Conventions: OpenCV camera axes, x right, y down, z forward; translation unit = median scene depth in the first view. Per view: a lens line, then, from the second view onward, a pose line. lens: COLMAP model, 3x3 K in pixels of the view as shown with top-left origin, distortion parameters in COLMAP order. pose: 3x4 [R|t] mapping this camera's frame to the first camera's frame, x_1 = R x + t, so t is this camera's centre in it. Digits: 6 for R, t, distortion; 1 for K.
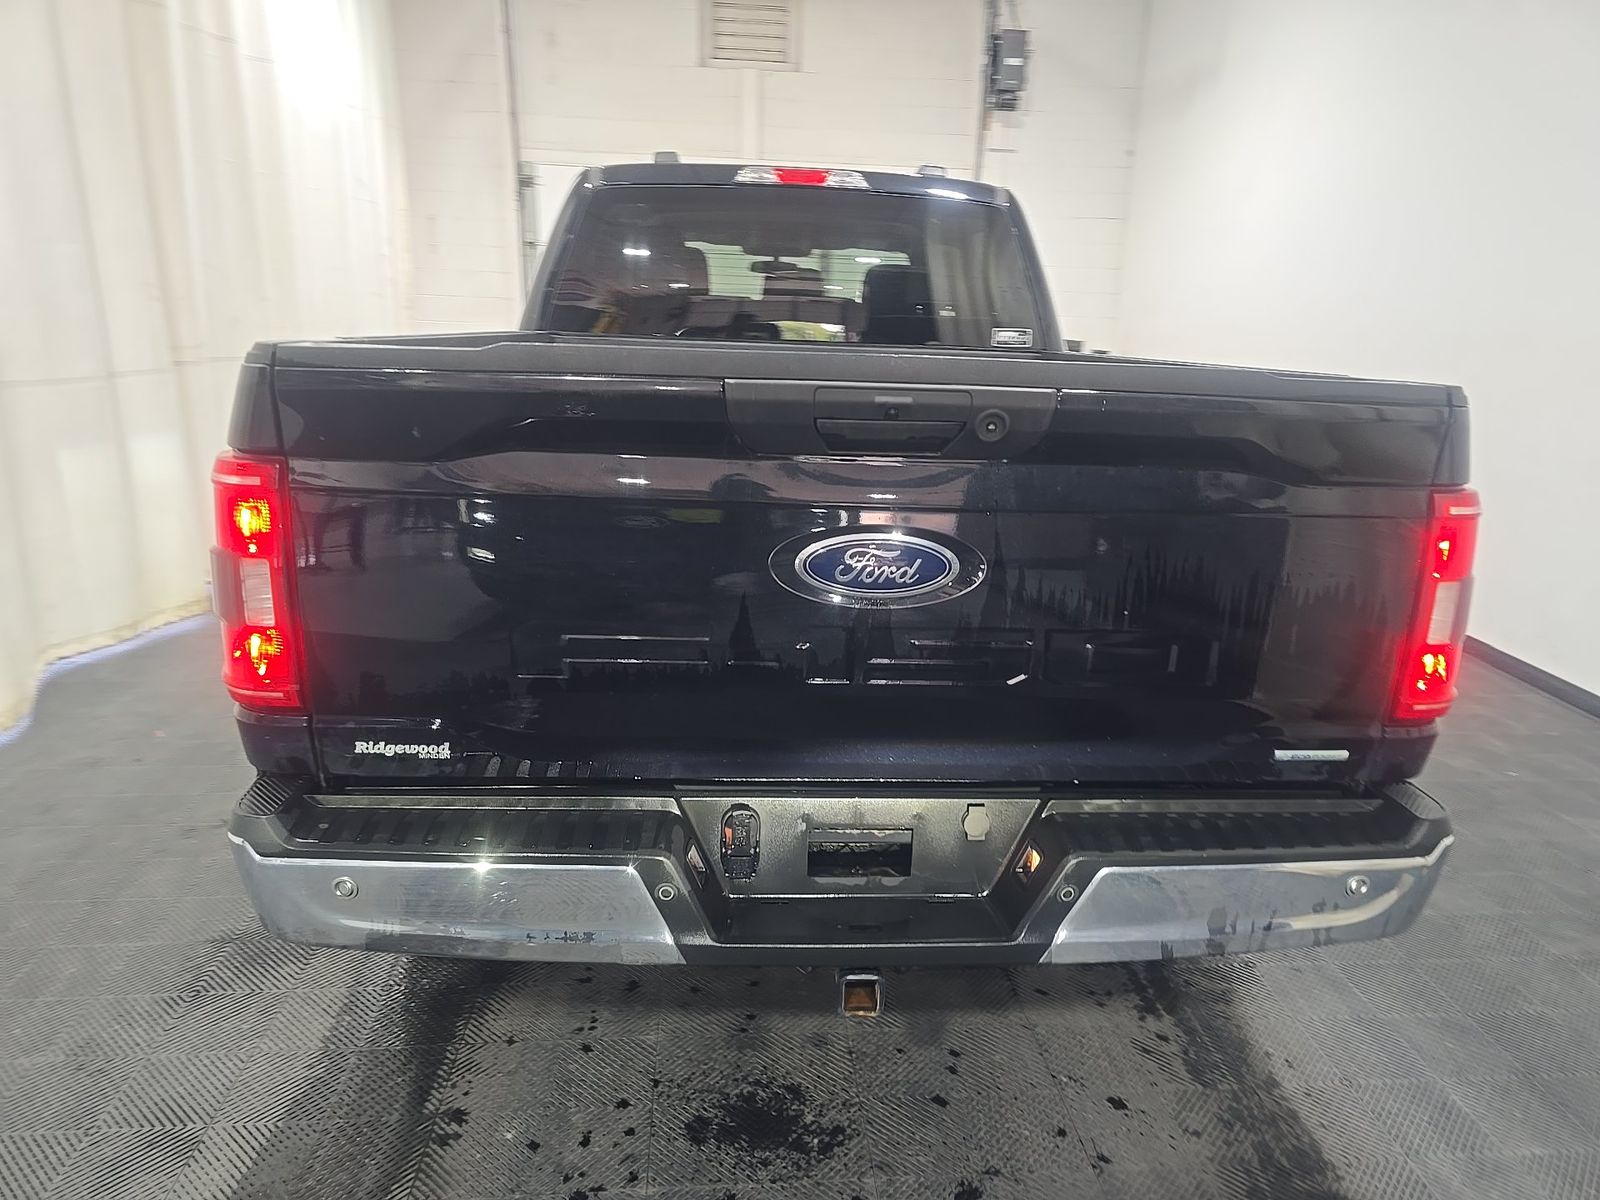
lens RADIAL K [[1049.0, 0, 794.3], [0, 1049.0, 606.8], [0, 0, 1]] dist [0.009979, 0.002055]
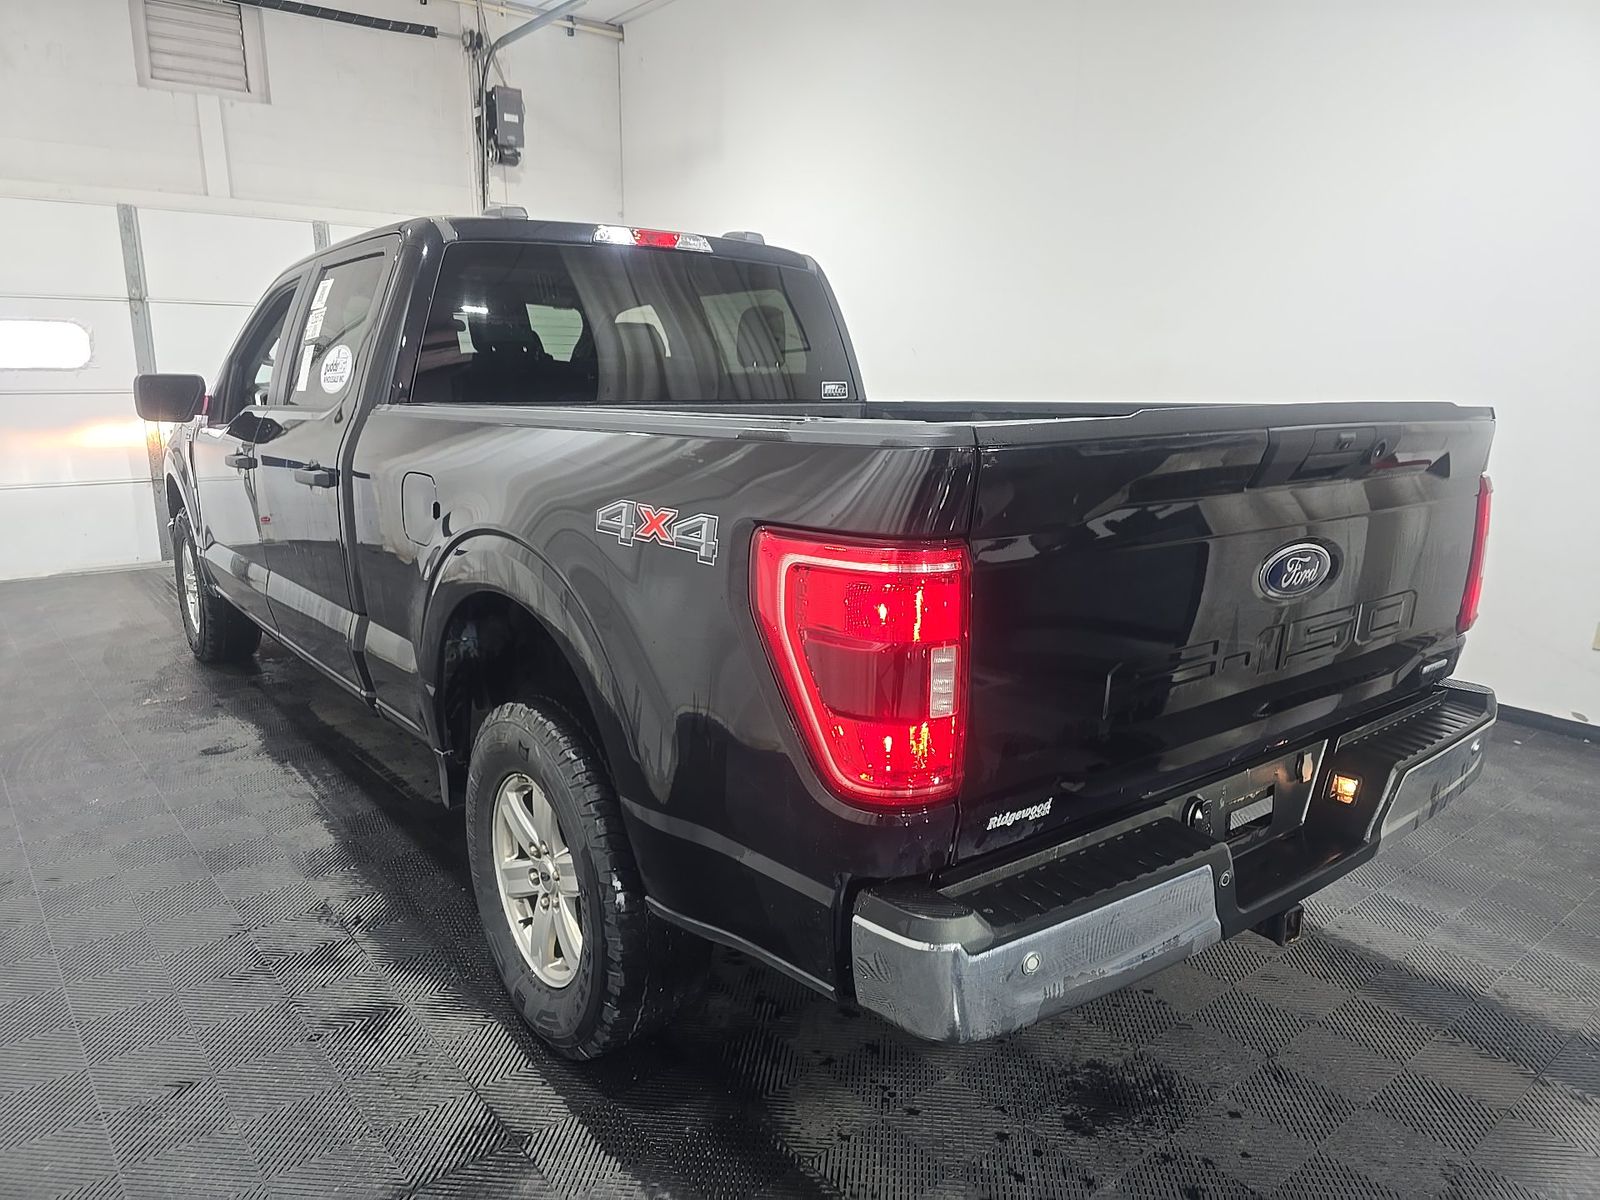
lens RADIAL K [[1070.1, 0, 800.0], [0, 1070.1, 593.6], [0, 0, 1]] dist [-0.009548, -0.005279]
pose [[0.827464, -0.134975, 0.545054, -0.453523], [0.165266, 0.986227, -0.006670, -0.043022], [-0.536647, 0.095598, 0.838374, 0.097803]]
